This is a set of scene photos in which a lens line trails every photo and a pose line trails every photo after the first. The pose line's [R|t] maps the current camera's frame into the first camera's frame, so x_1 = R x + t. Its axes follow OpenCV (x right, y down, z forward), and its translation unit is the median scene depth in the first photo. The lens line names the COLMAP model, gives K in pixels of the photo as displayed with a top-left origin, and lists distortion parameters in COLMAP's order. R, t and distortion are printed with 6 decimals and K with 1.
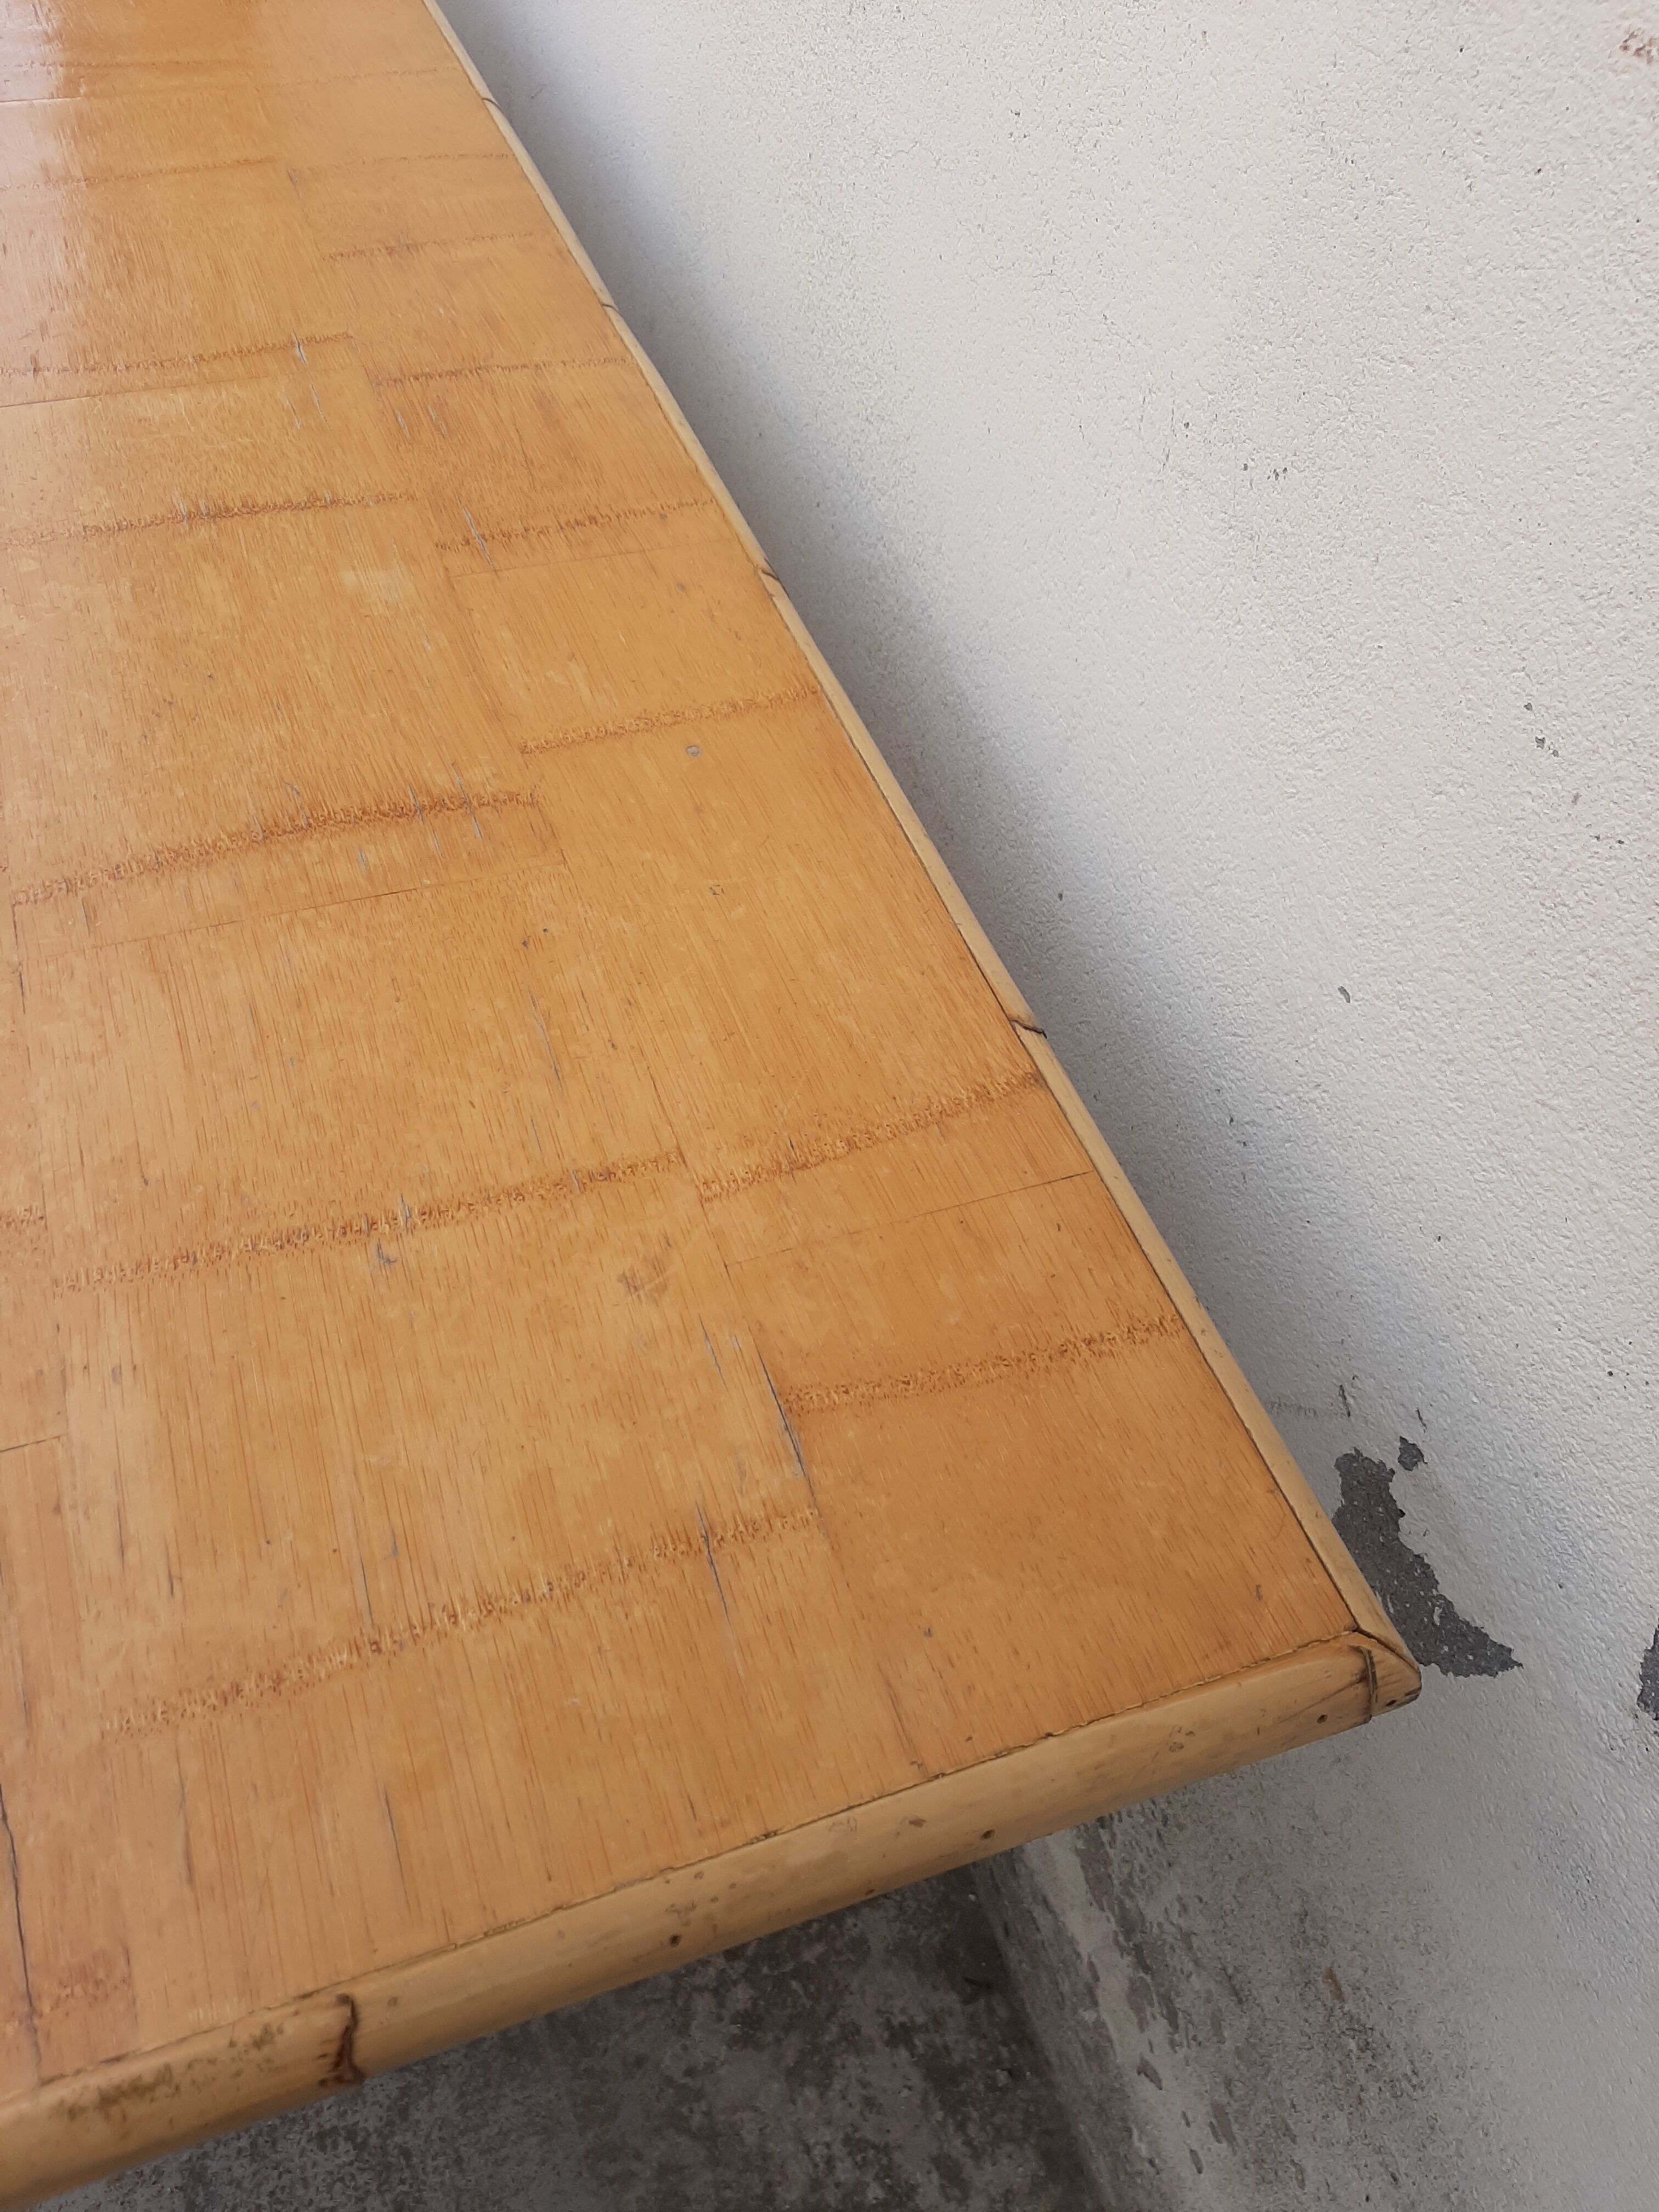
lens RADIAL K [[1687.4, 0, 849.3], [0, 1687.4, 1127.8], [0, 0, 1]] dist [0.057797, -0.093766]
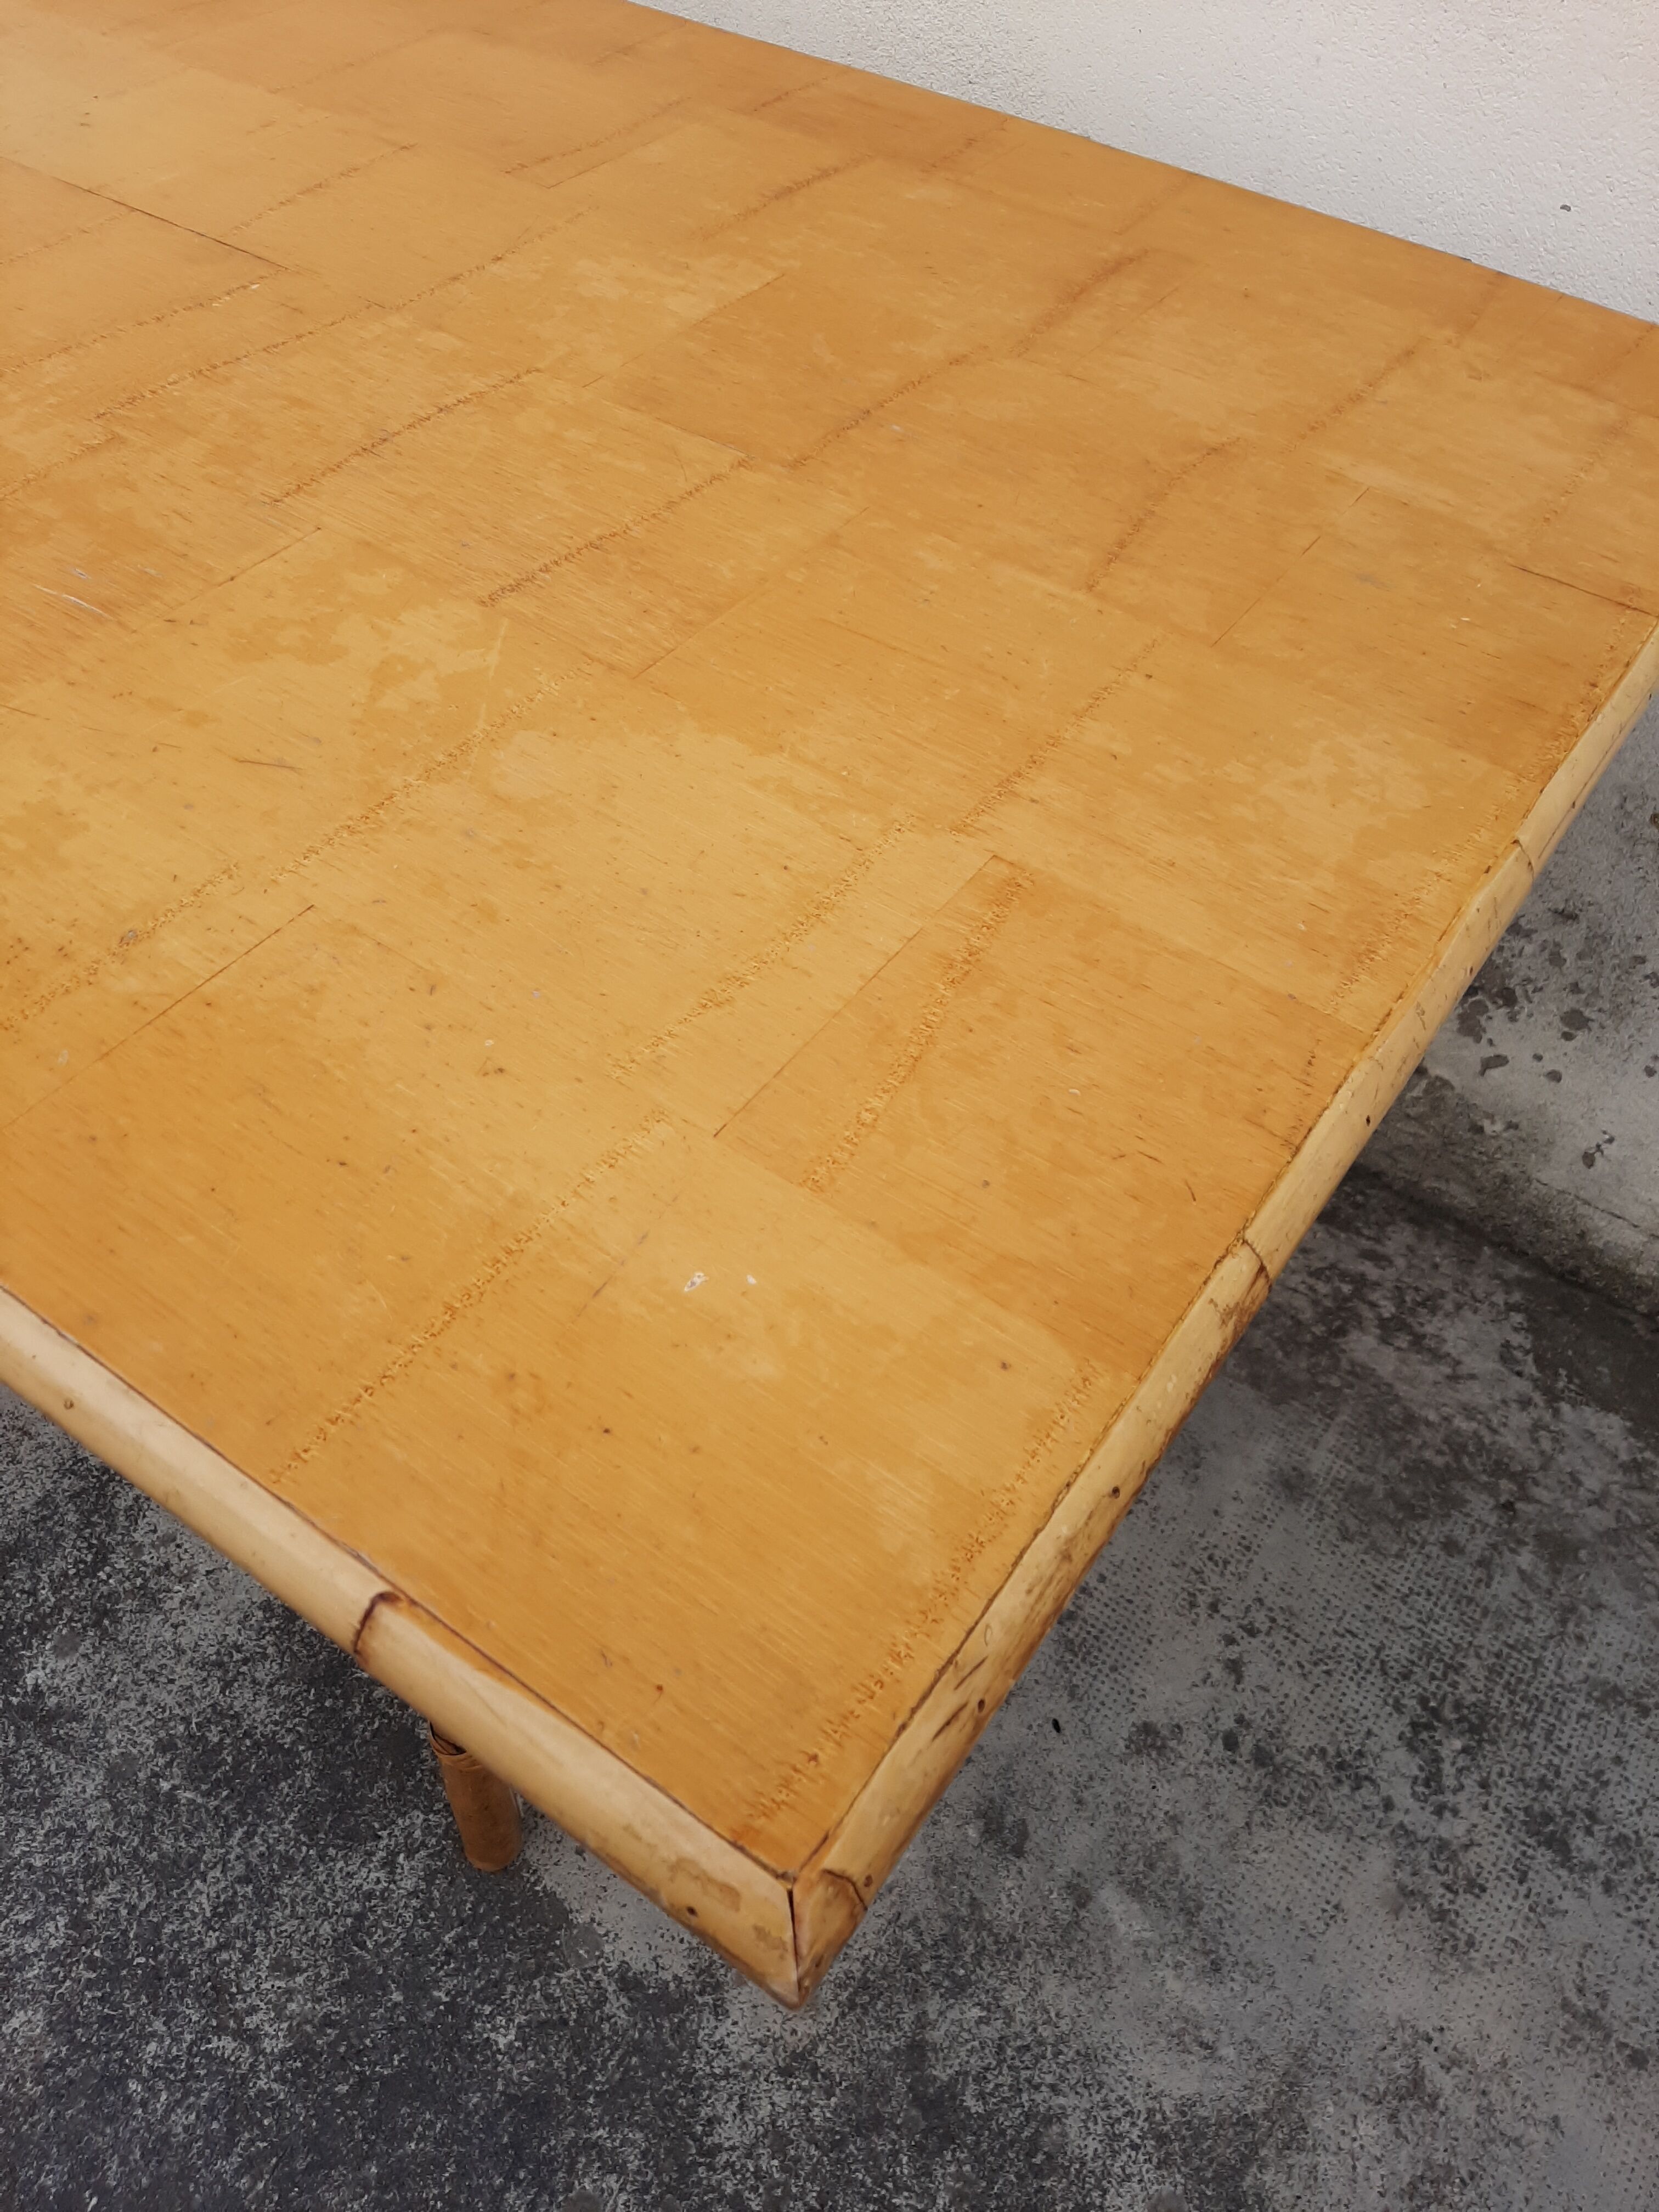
lens RADIAL K [[1687.4, 0, 856.9], [0, 1687.4, 1059.4], [0, 0, 1]] dist [0.057797, -0.093766]
pose [[0.816923, -0.438552, 0.374578, -1.432537], [0.439090, 0.894015, 0.089086, 0.246116], [-0.373947, 0.091697, 0.922906, -0.373848]]
